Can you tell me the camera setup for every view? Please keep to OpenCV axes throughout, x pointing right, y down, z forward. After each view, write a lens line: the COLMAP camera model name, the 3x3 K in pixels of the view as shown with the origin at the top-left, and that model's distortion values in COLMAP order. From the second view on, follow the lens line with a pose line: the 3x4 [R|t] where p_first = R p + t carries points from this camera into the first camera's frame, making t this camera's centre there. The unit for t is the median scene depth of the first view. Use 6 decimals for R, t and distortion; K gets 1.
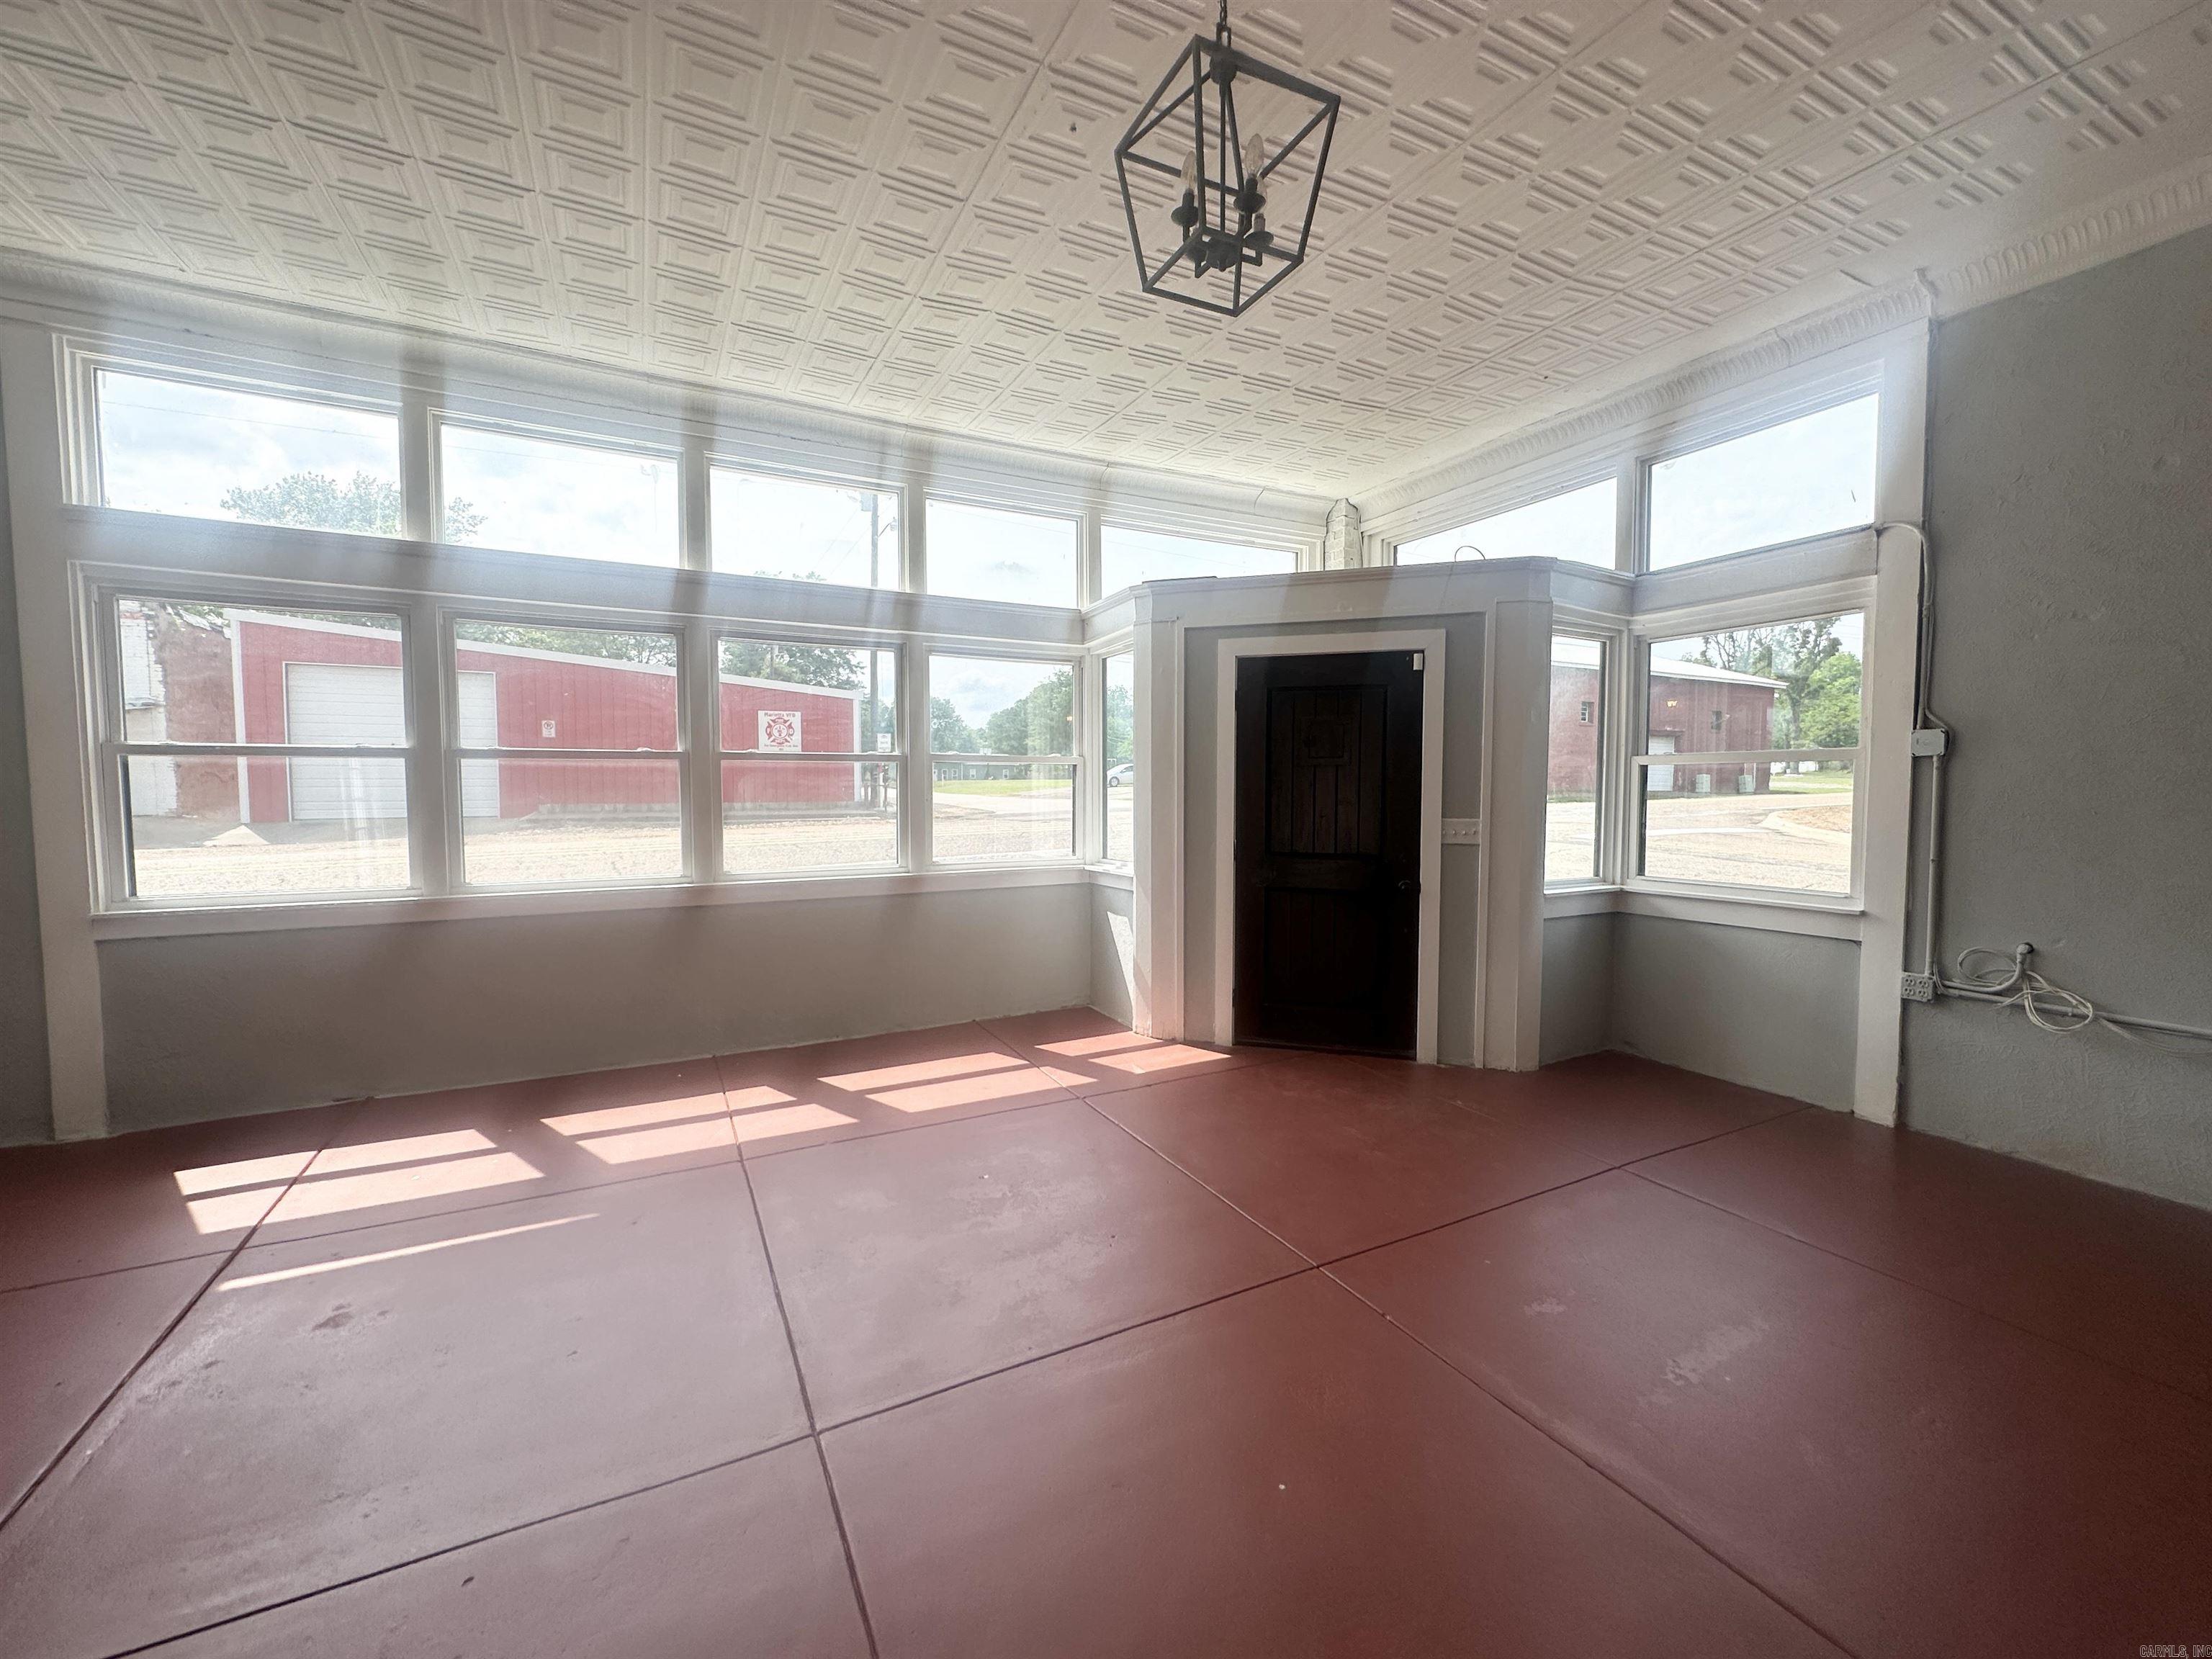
lens RADIAL K [[886.3, 0, 1104.9], [0, 886.3, 841.4], [0, 0, 1]] dist [-0.004231, 0.000881]
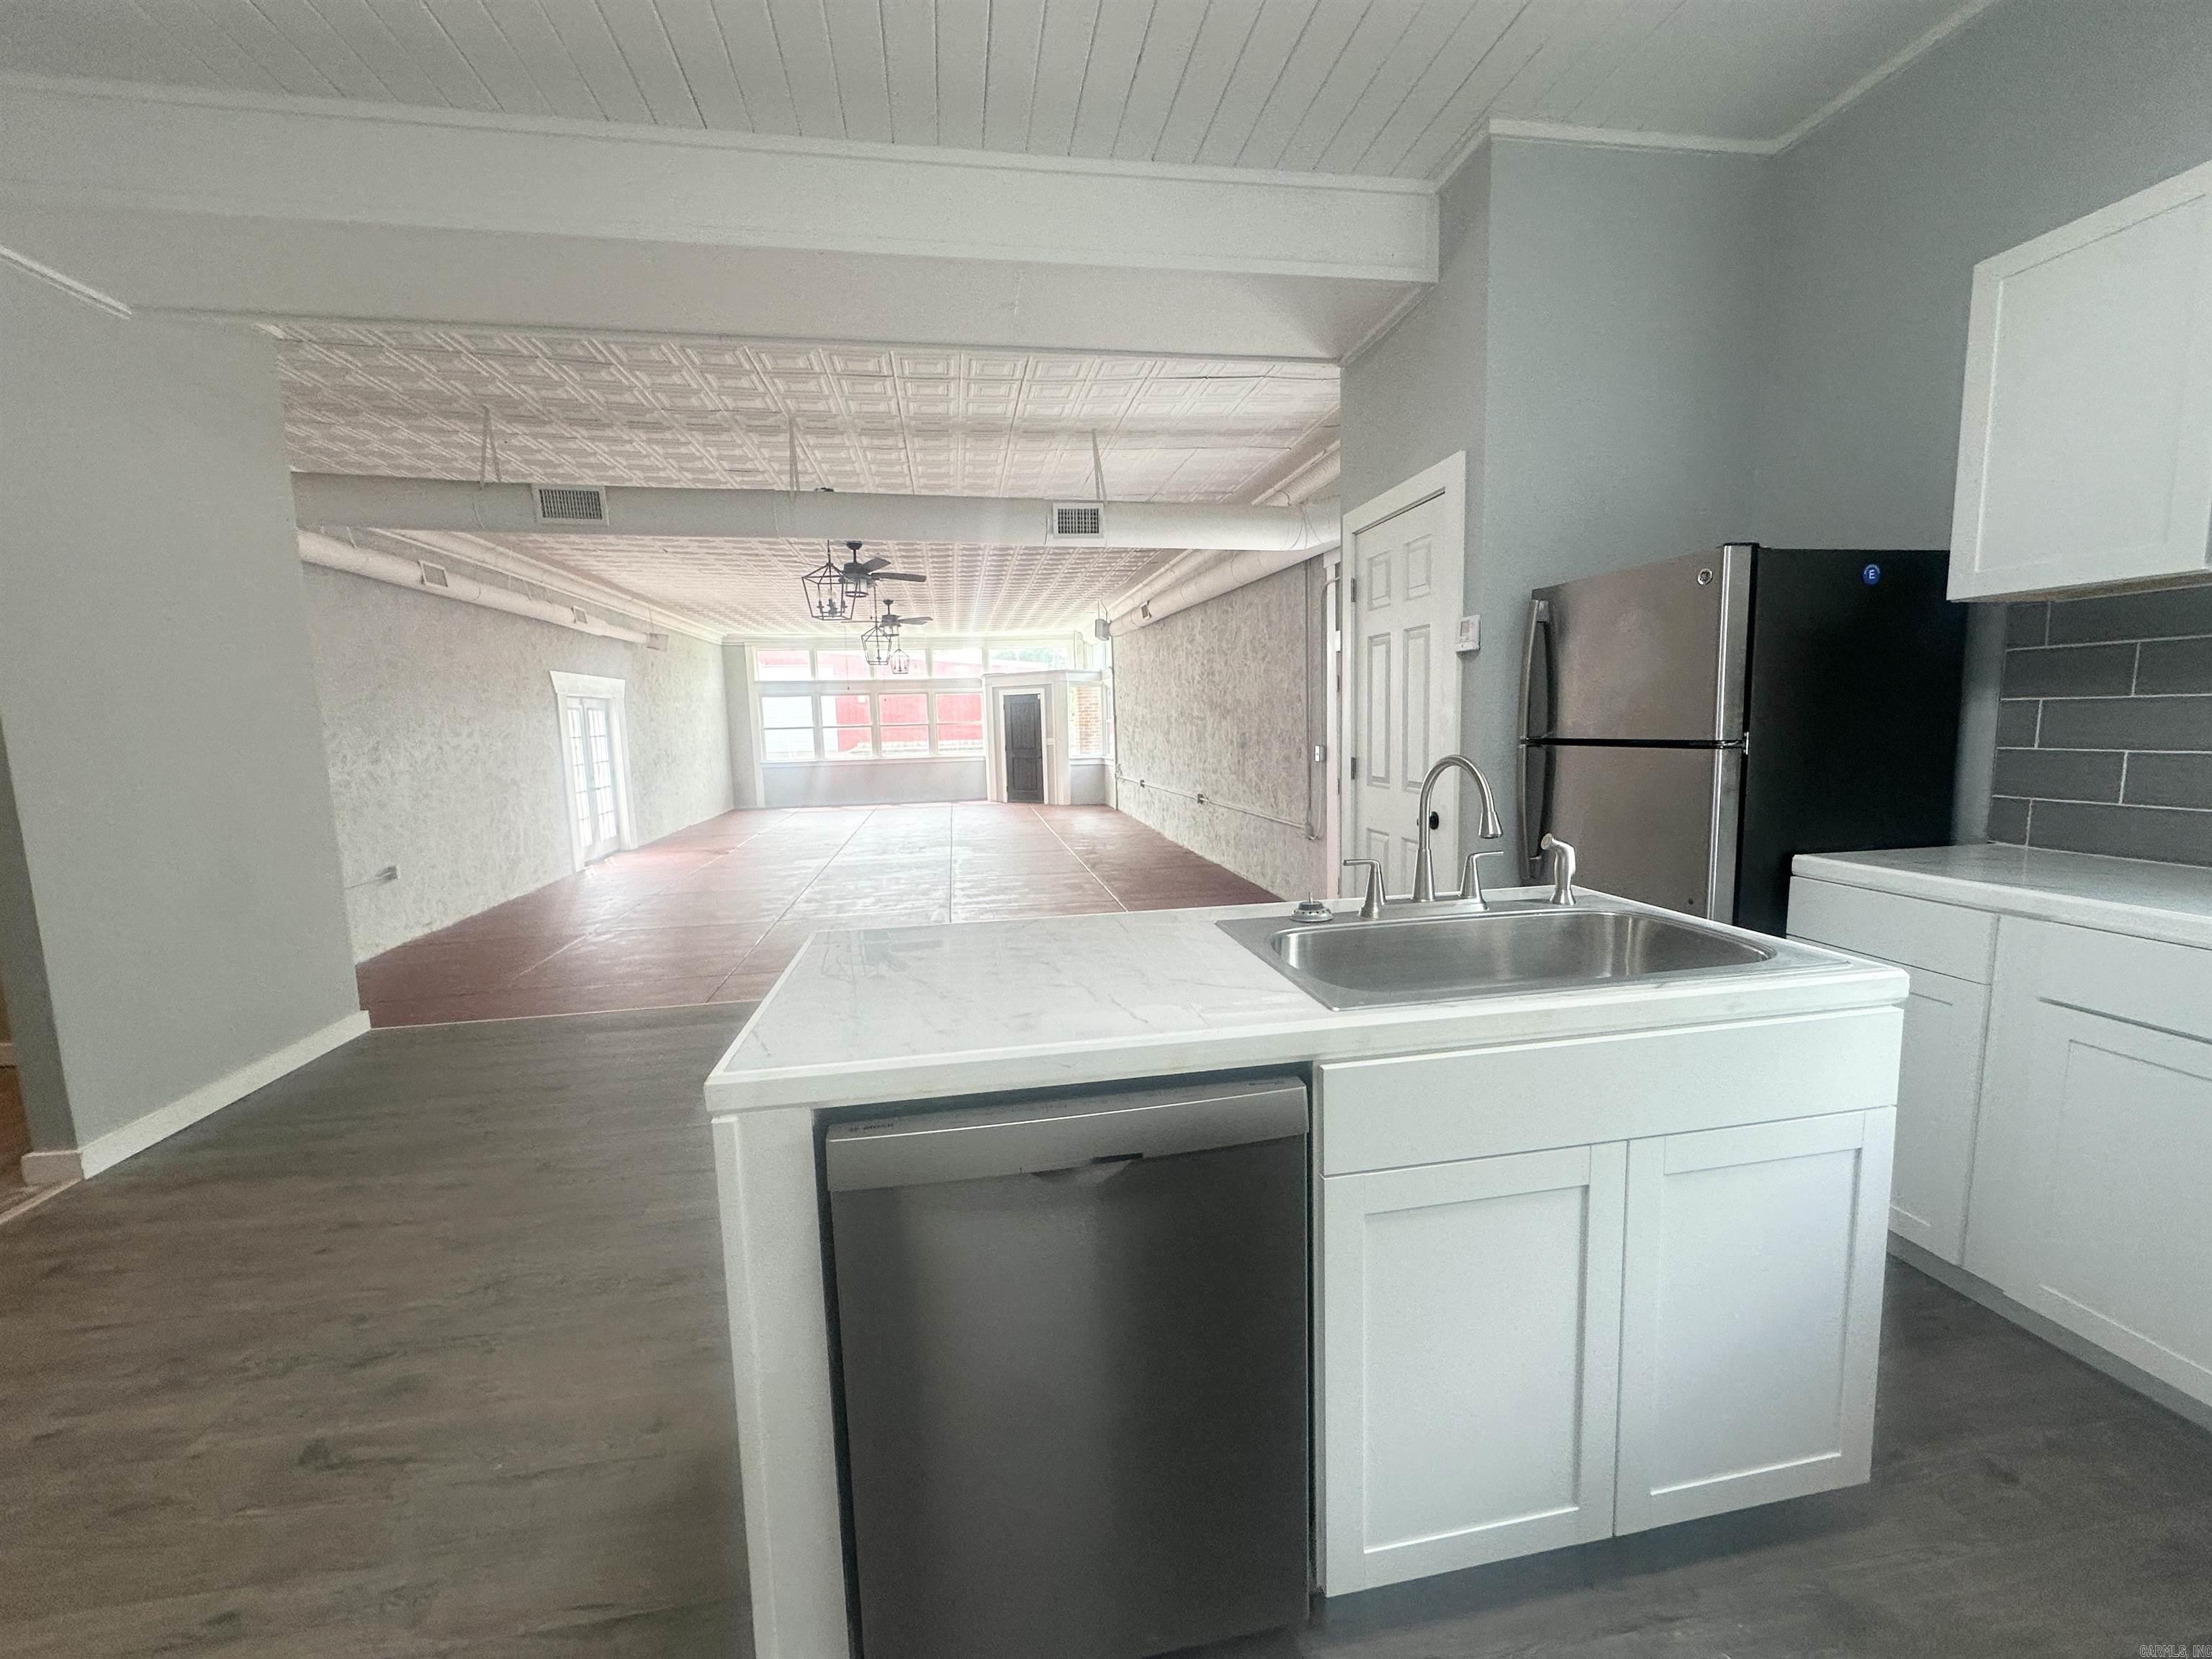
lens RADIAL K [[886.3, 0, 1106.5], [0, 886.3, 830.1], [0, 0, 1]] dist [-0.004231, 0.000881]
pose [[0.949997, 0.016101, -0.311842, 1.793365], [0.002685, 0.998212, 0.059720, 0.140040], [0.312246, -0.057571, 0.948255, -2.504135]]
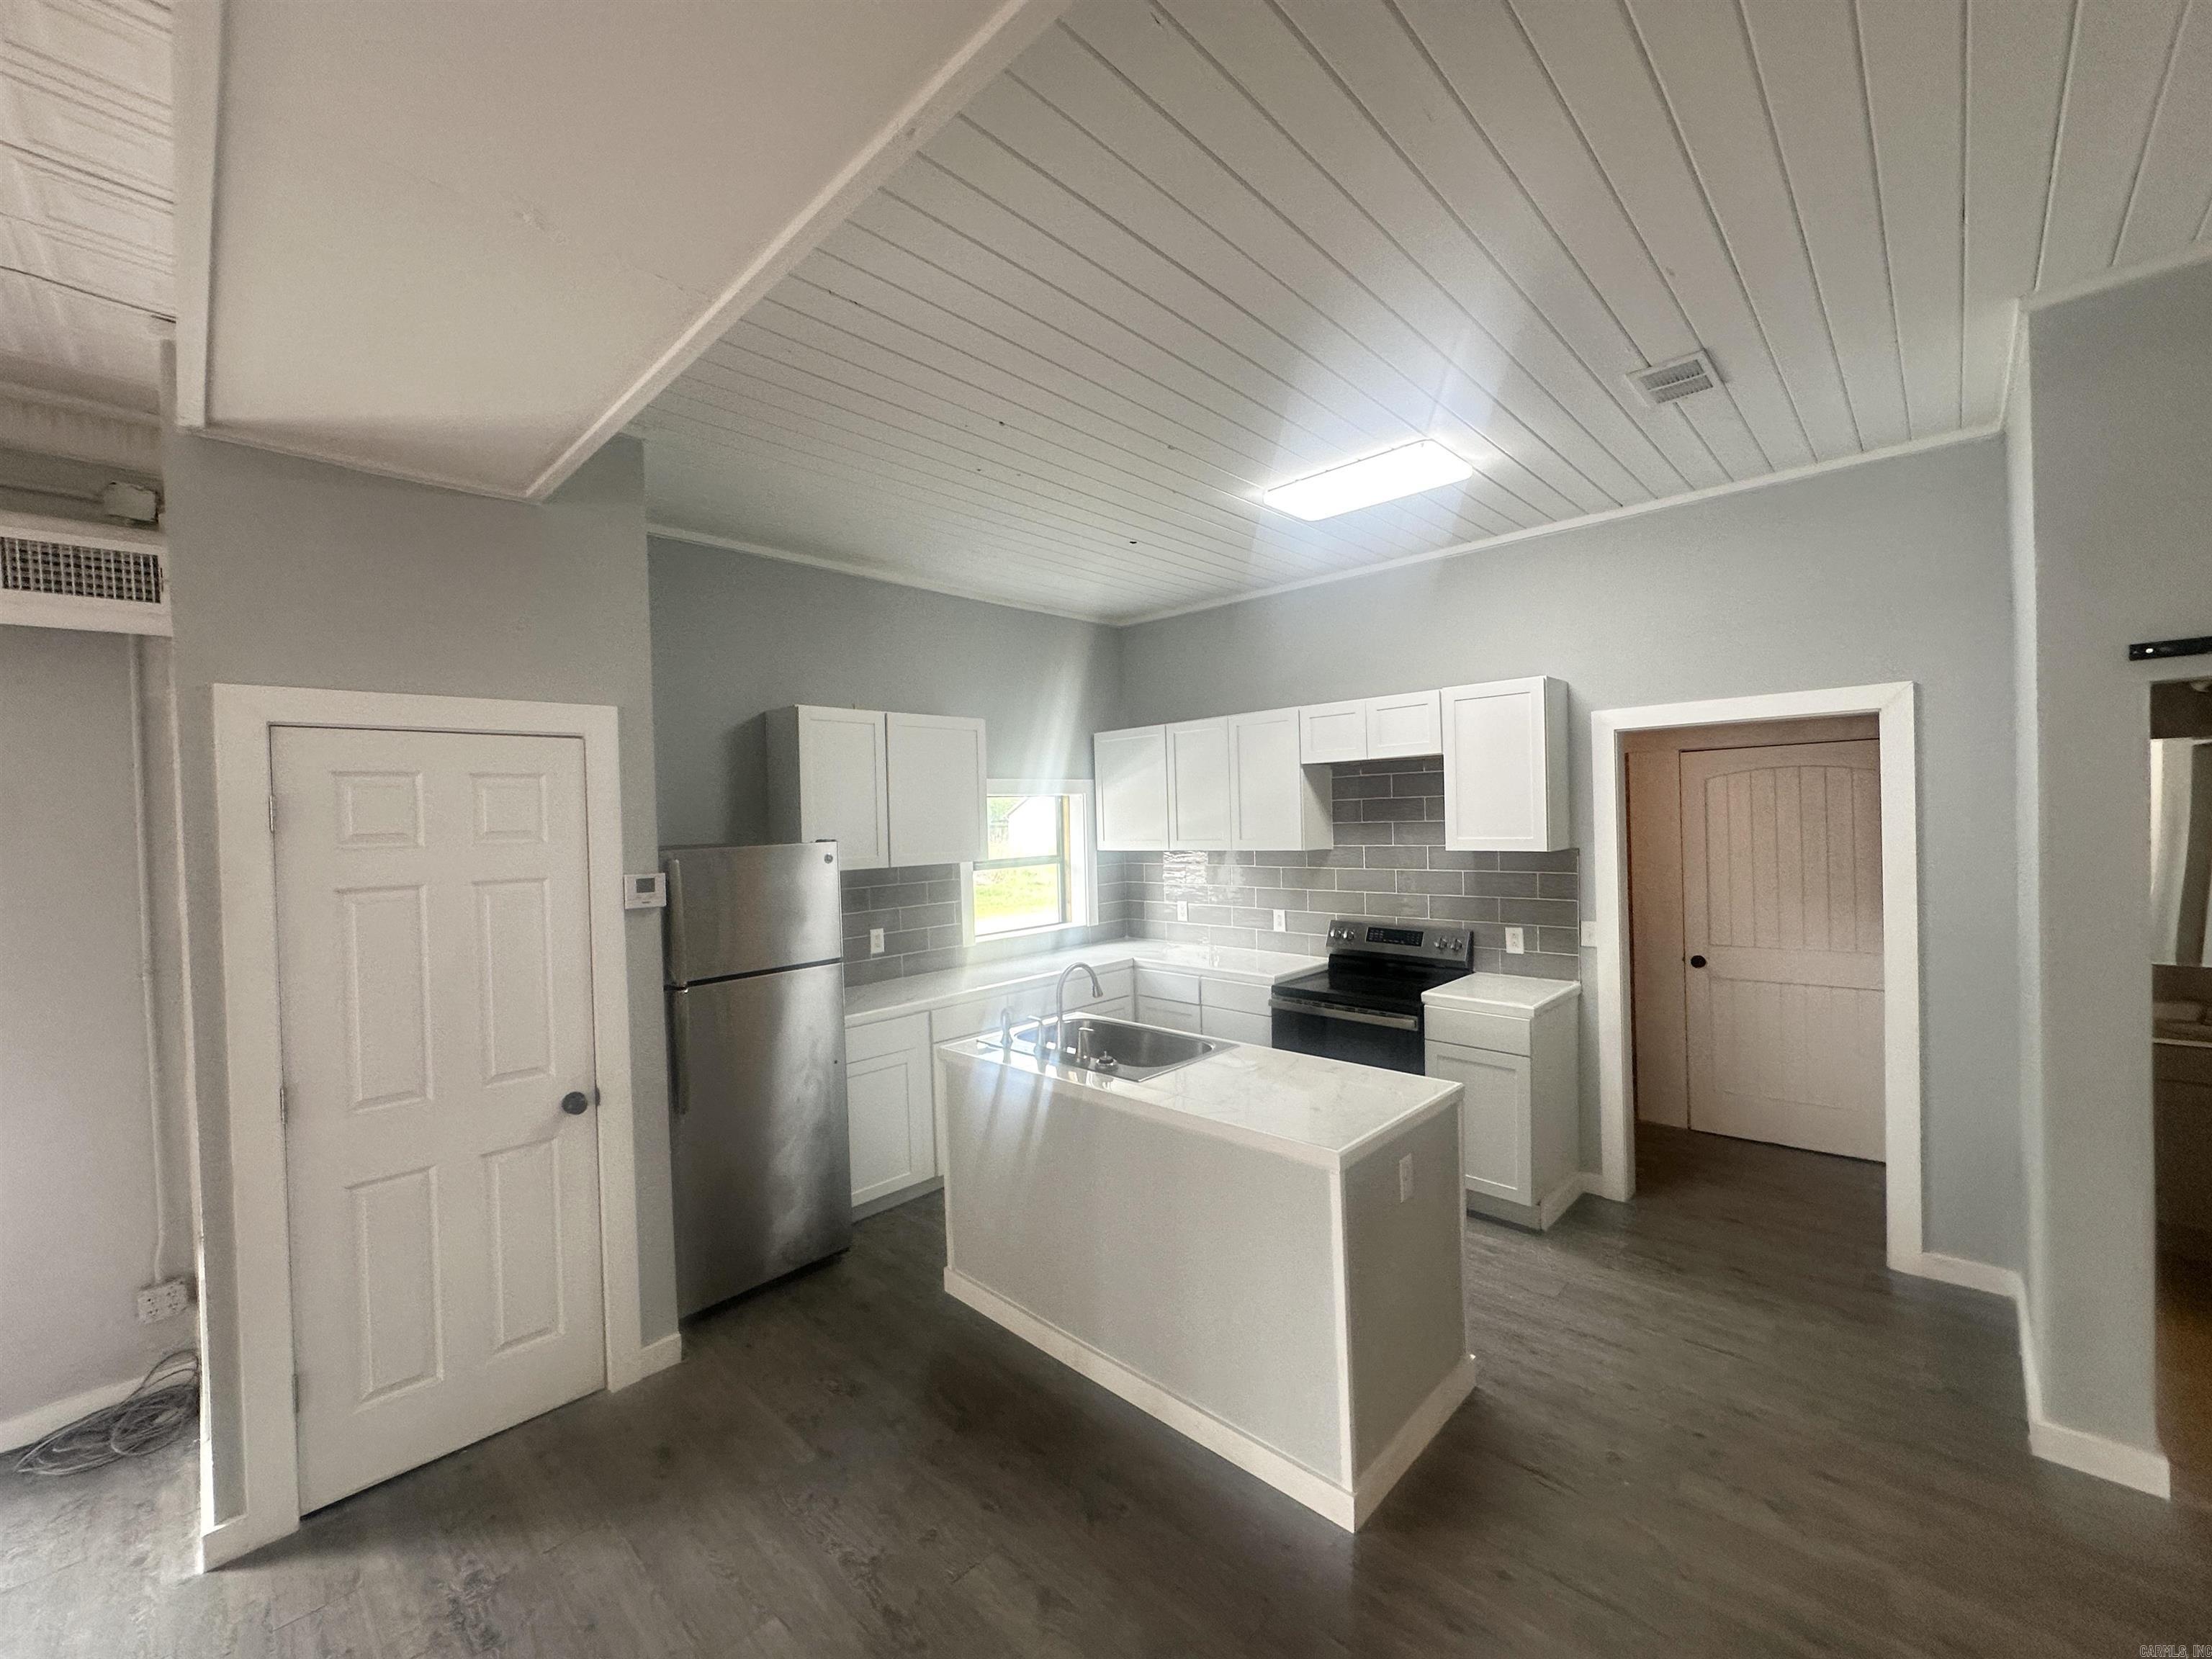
lens RADIAL K [[886.3, 0, 1106.7], [0, 886.3, 824.7], [0, 0, 1]] dist [-0.004231, 0.000881]
pose [[-0.311016, 0.004137, 0.950396, 1.110435], [0.094438, 0.995176, 0.026573, 0.000314], [-0.945701, 0.098018, -0.309906, -1.909627]]
